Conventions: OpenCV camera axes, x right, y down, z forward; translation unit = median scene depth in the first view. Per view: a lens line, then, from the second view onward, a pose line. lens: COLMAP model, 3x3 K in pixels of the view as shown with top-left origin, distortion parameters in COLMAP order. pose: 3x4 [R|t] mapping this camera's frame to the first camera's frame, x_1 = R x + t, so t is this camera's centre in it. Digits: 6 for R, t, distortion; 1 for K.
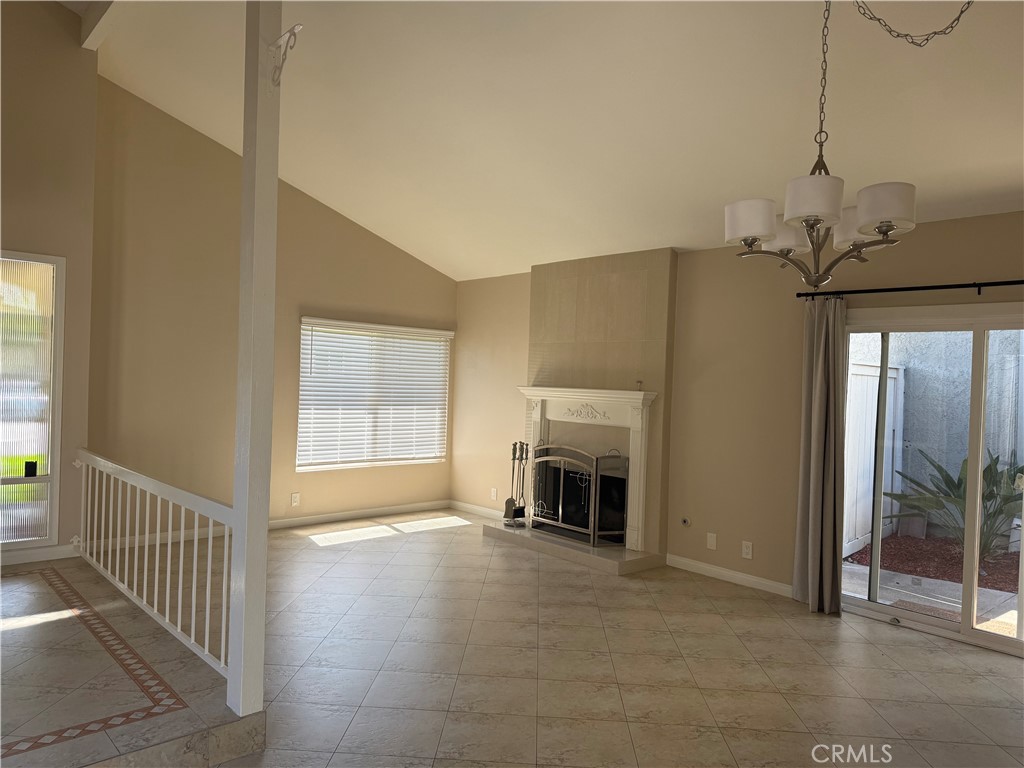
lens RADIAL K [[713.6, 0, 498.6], [0, 713.6, 385.1], [0, 0, 1]] dist [0.068237, -0.074262]
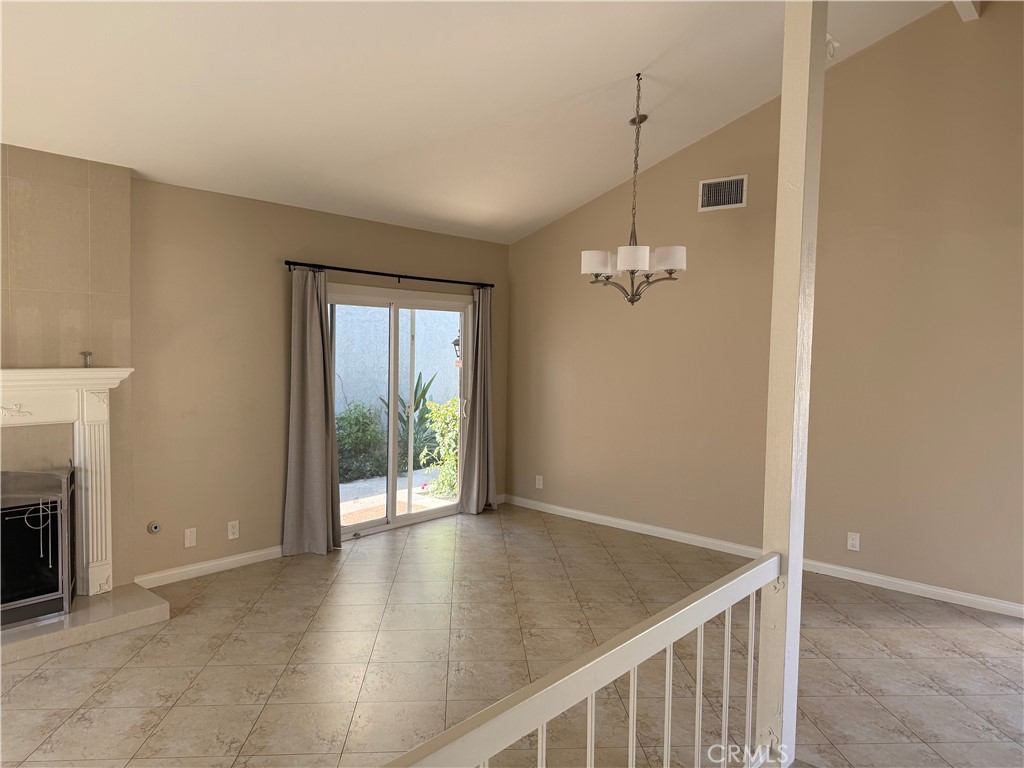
lens RADIAL K [[713.6, 0, 498.6], [0, 713.6, 385.1], [0, 0, 1]] dist [0.068237, -0.074262]
pose [[-0.113395, -0.094787, 0.989018, -0.636341], [-0.004618, 0.995478, 0.094877, -0.050502], [-0.993539, 0.006192, -0.113320, 0.815545]]
